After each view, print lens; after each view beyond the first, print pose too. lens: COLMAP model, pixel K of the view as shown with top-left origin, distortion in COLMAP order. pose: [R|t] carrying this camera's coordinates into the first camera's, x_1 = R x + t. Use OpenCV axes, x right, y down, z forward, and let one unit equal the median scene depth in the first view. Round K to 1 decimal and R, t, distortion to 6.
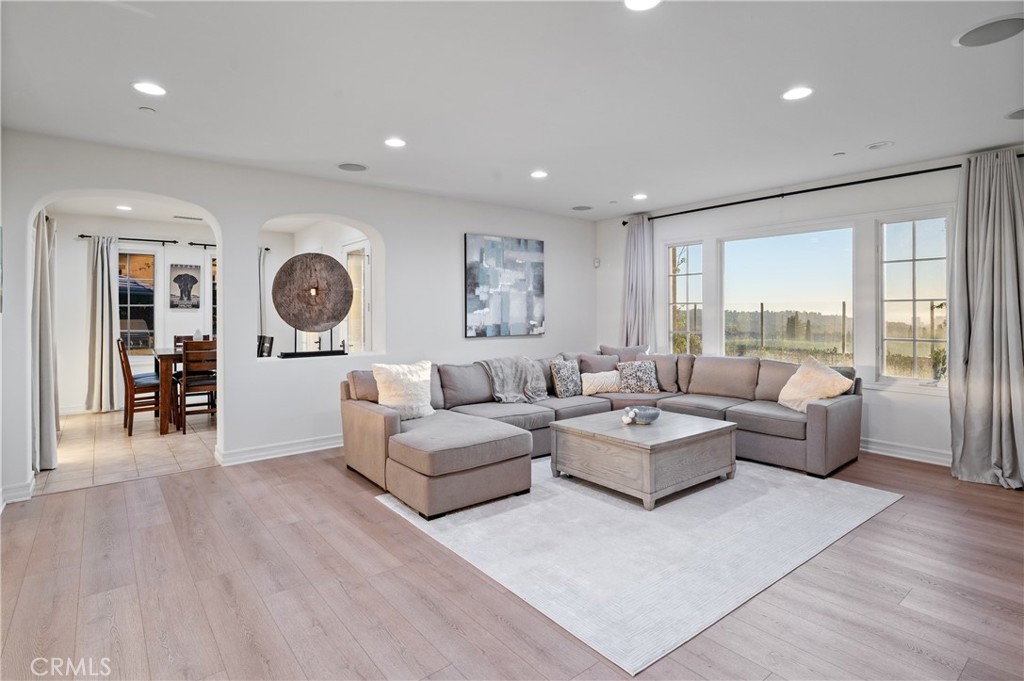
lens RADIAL K [[511.0, 0, 512.8], [0, 511.0, 308.7], [0, 0, 1]] dist [-0.000654, 0.000094]
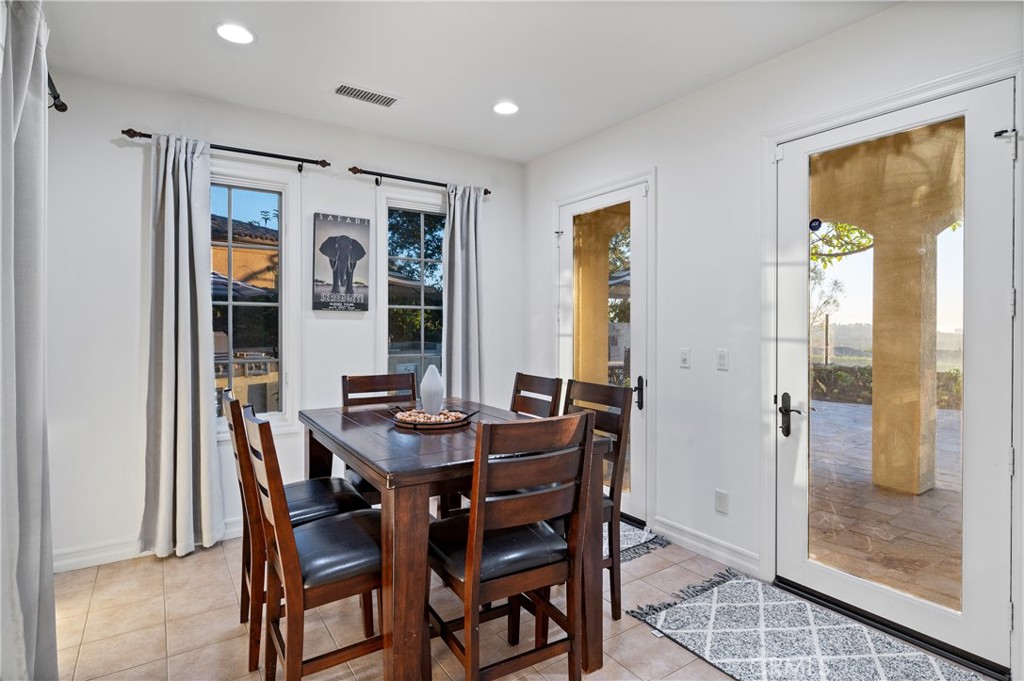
lens RADIAL K [[532.0, 0, 513.6], [0, 532.0, 326.3], [0, 0, 1]] dist [0.002097, 0.000460]
pose [[0.996437, 0.006377, -0.084093, -0.437882], [-0.005242, 0.999892, 0.013711, 0.005987], [0.084172, -0.013221, 0.996364, 0.523916]]
